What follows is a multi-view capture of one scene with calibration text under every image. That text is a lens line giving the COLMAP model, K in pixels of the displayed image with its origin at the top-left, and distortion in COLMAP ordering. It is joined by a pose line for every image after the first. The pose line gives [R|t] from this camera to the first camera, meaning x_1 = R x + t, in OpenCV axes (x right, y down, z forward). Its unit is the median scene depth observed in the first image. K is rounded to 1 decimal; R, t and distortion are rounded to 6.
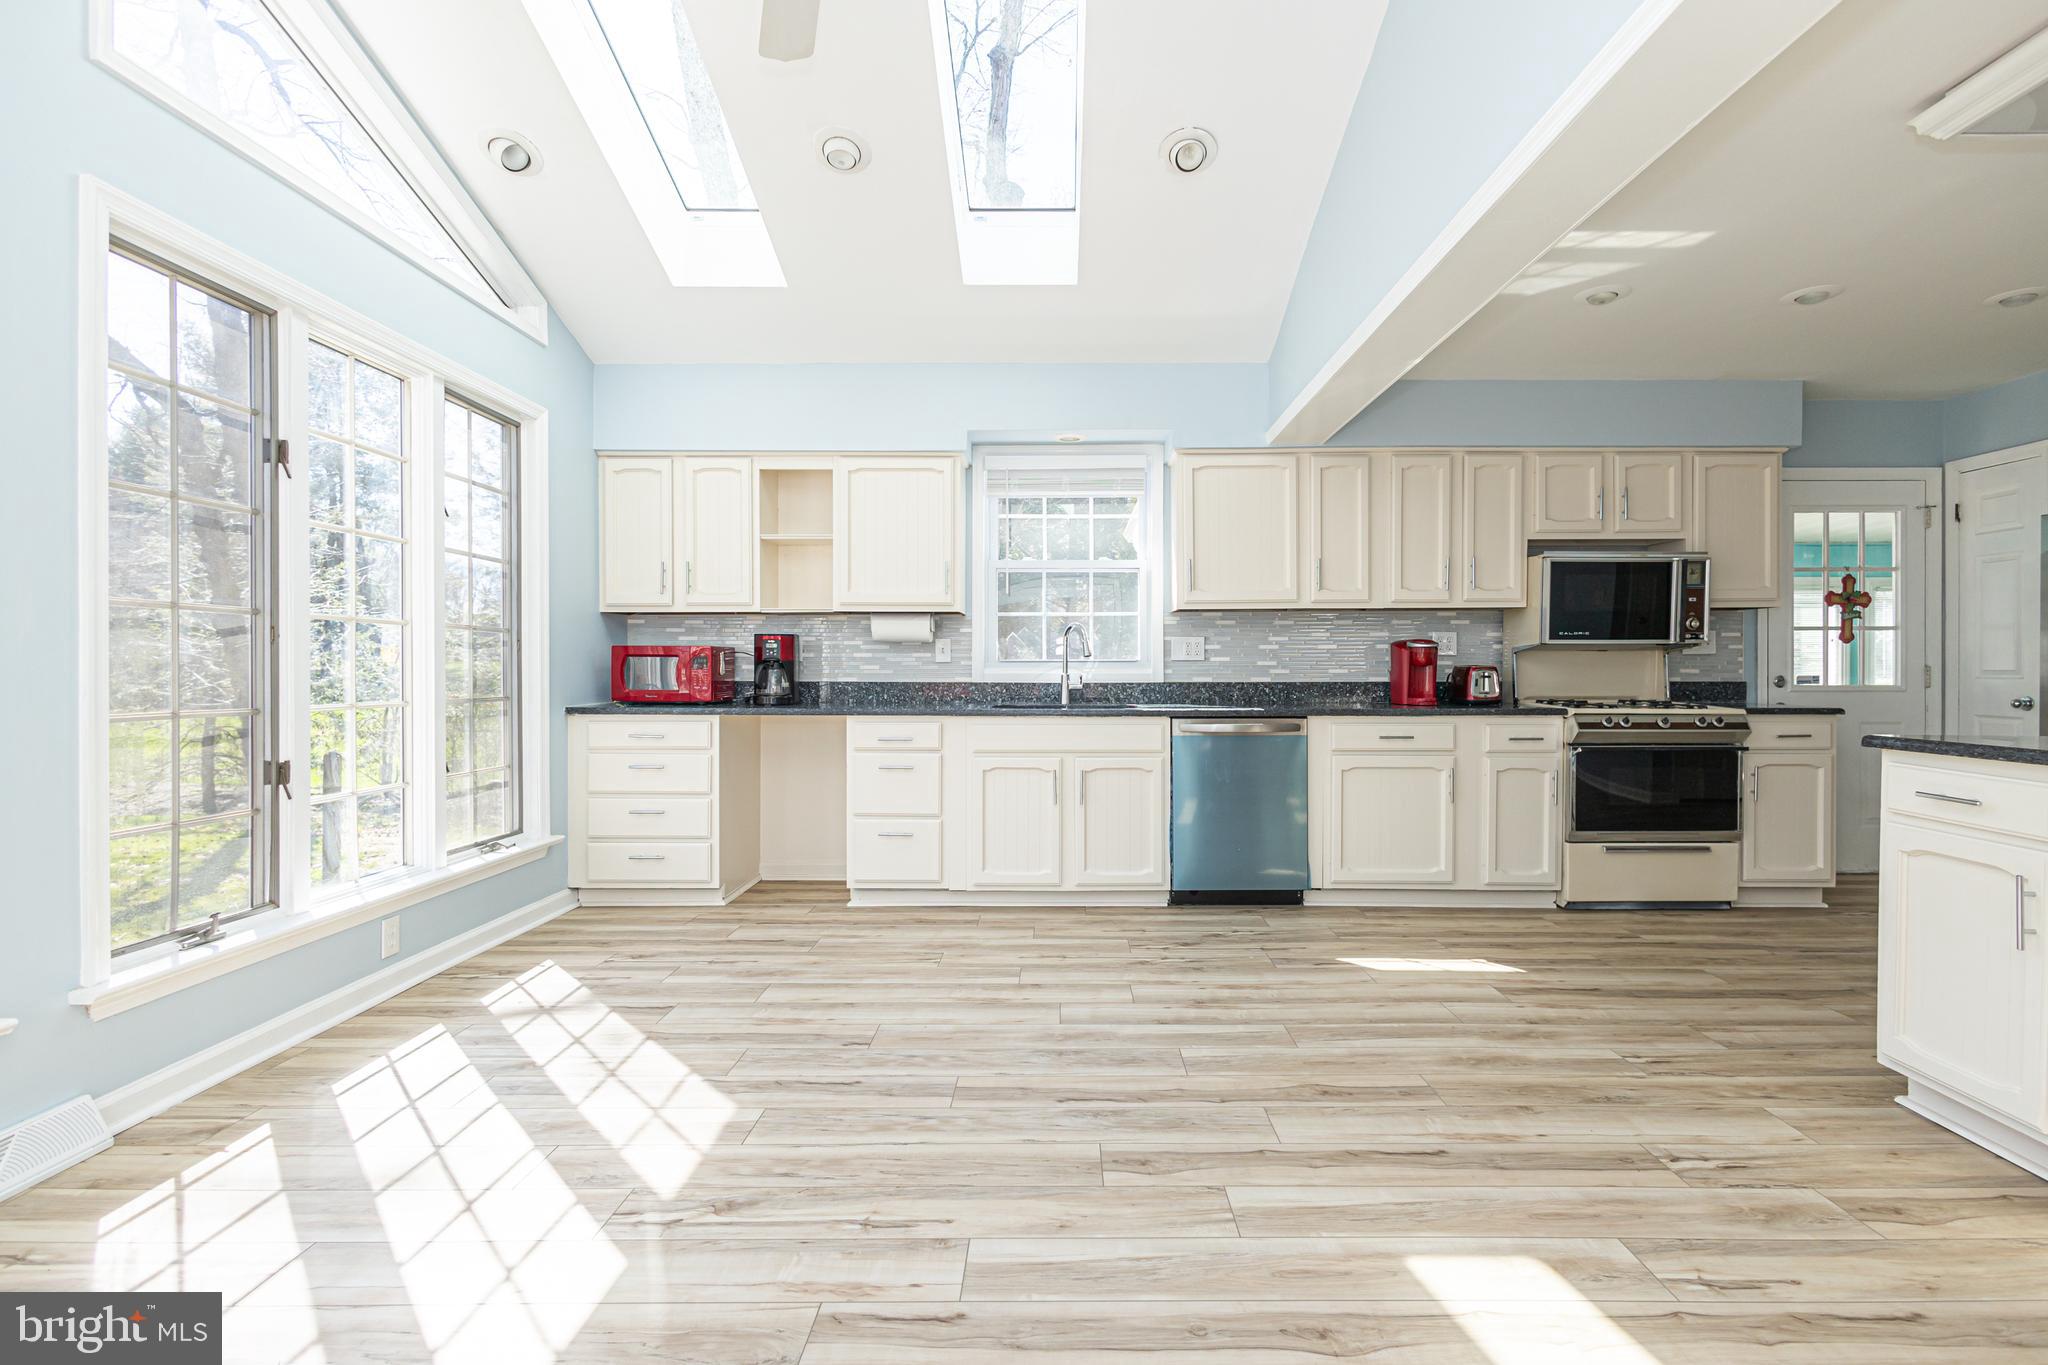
lens RADIAL K [[952.5, 0, 1054.5], [0, 952.5, 676.6], [0, 0, 1]] dist [0.009475, -0.000693]
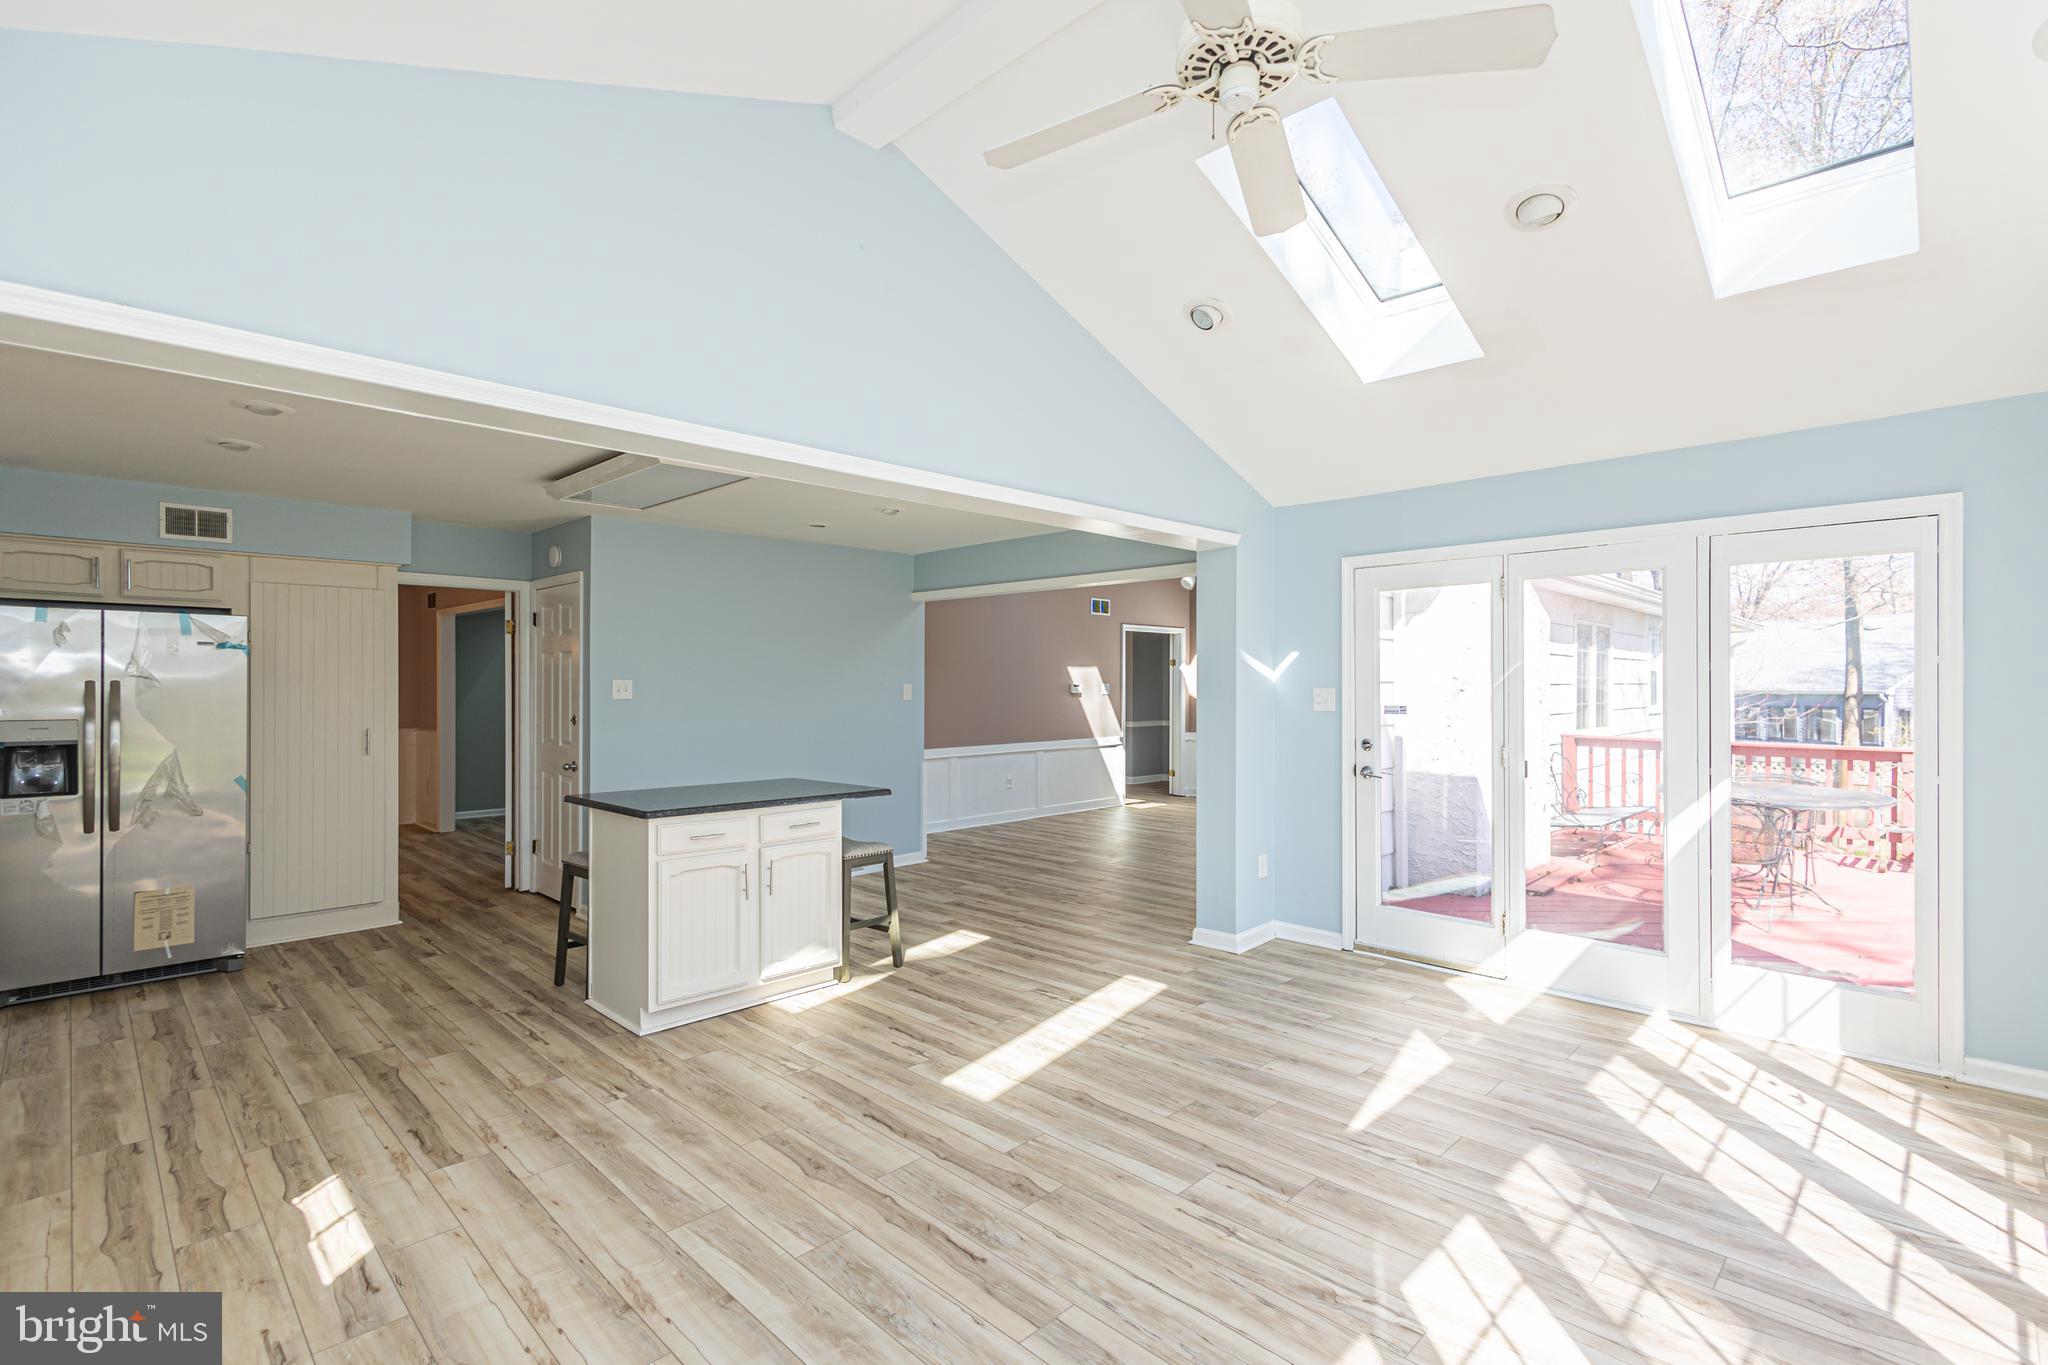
lens RADIAL K [[932.7, 0, 1031.3], [0, 932.7, 751.2], [0, 0, 1]] dist [0.010298, -0.000345]
pose [[-0.714108, -0.052060, 0.698097, -0.457851], [0.006599, 0.996686, 0.081077, -0.109873], [-0.700005, 0.062505, -0.711398, 1.089282]]
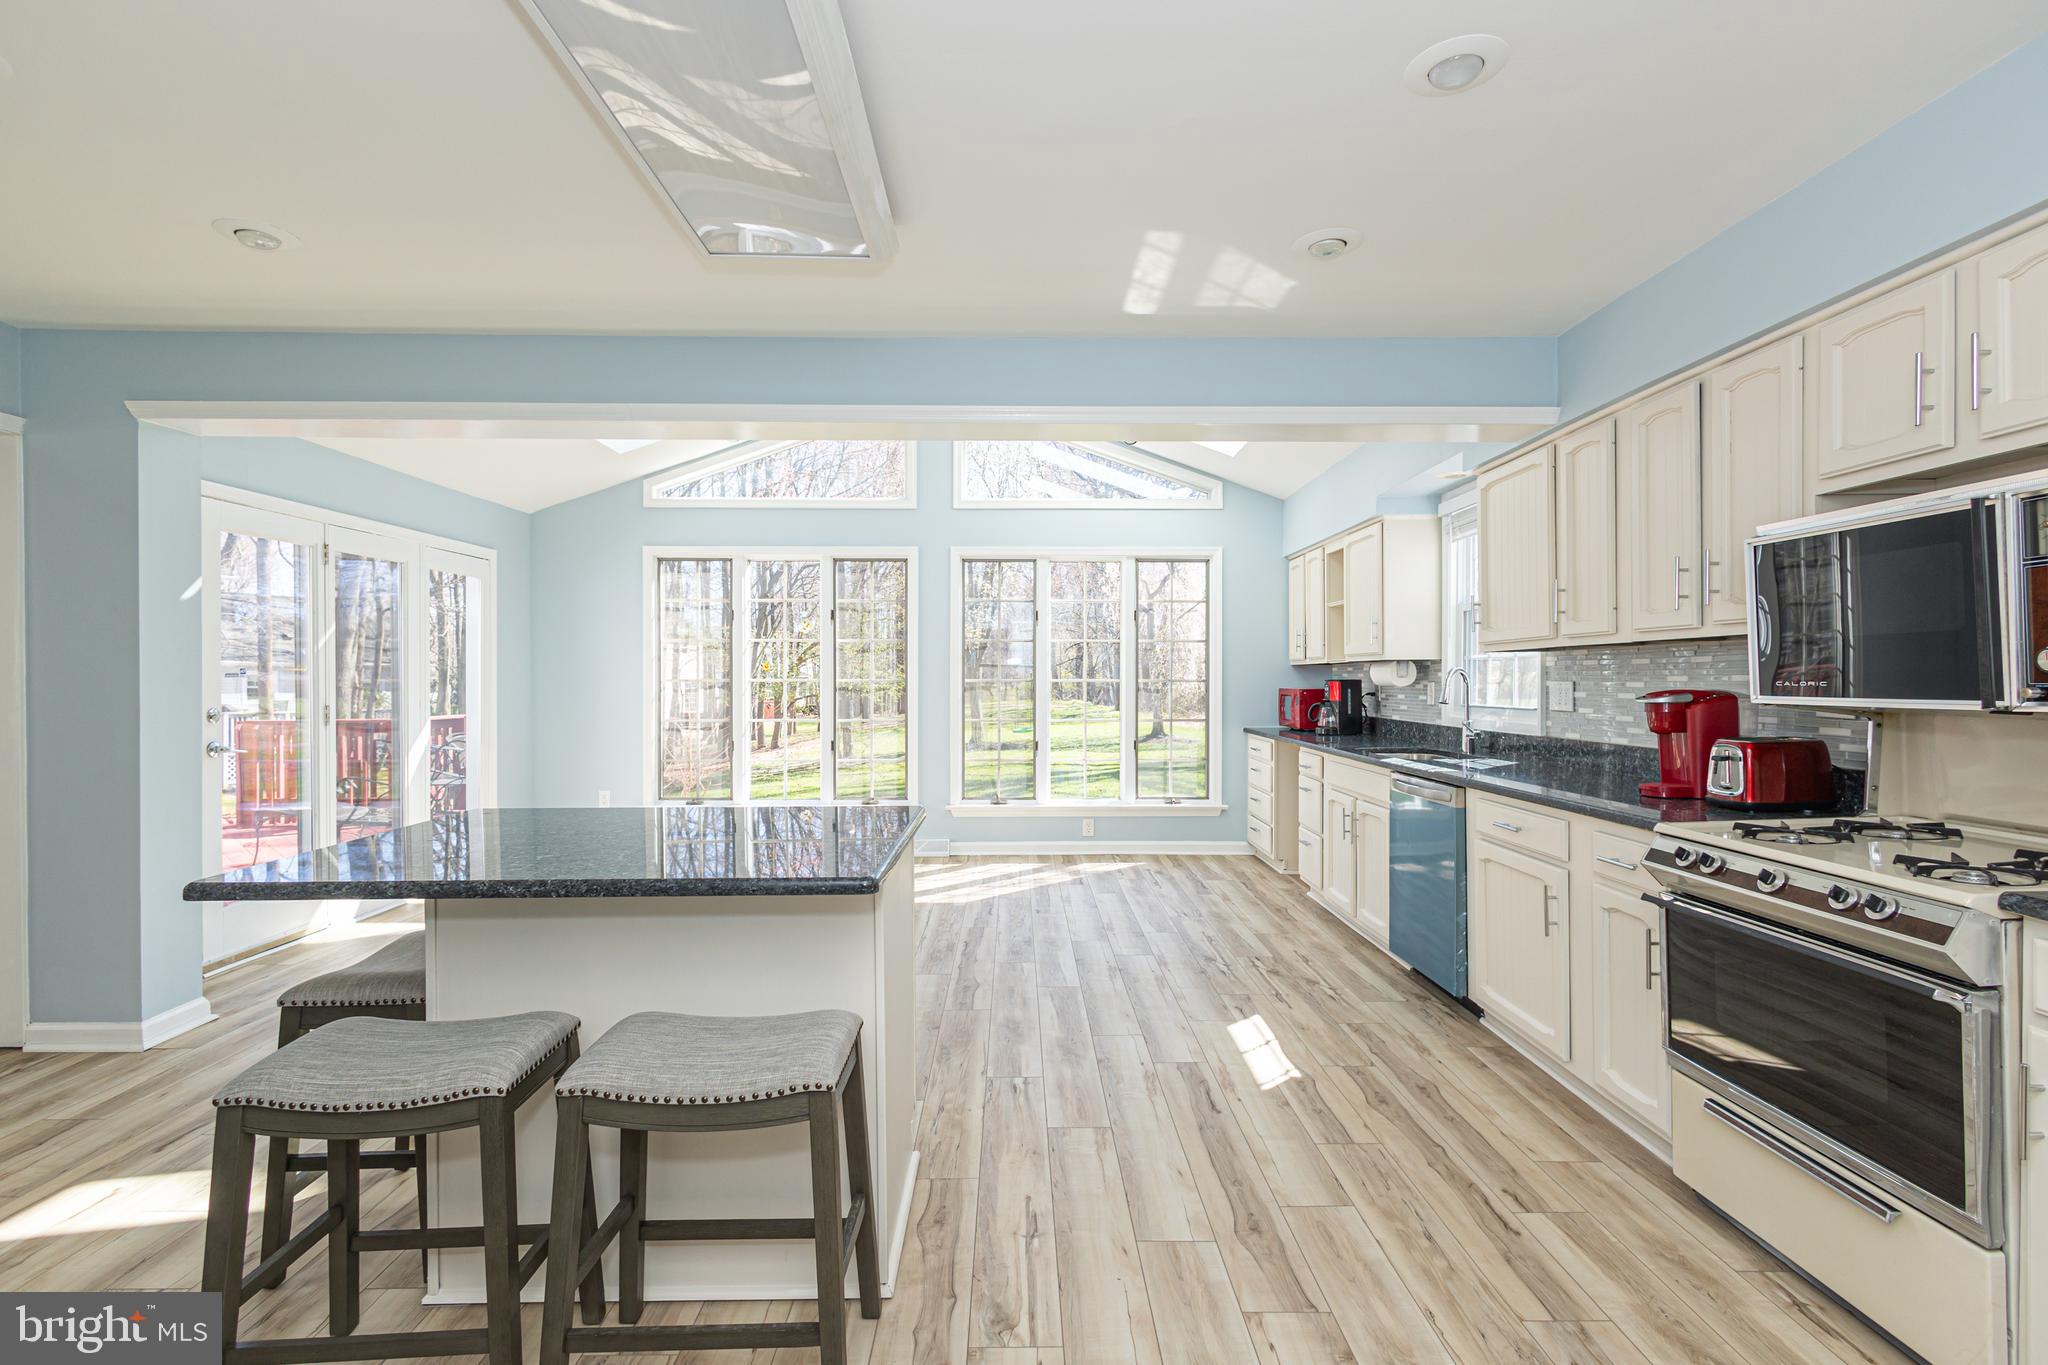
lens RADIAL K [[953.3, 0, 1030.4], [0, 953.3, 684.3], [0, 0, 1]] dist [0.001688, 0.000341]
pose [[0.014241, 0.005505, -0.999883, 1.279374], [-0.009729, 0.999938, 0.005366, -0.054144], [0.999851, 0.009652, 0.014293, 0.734837]]
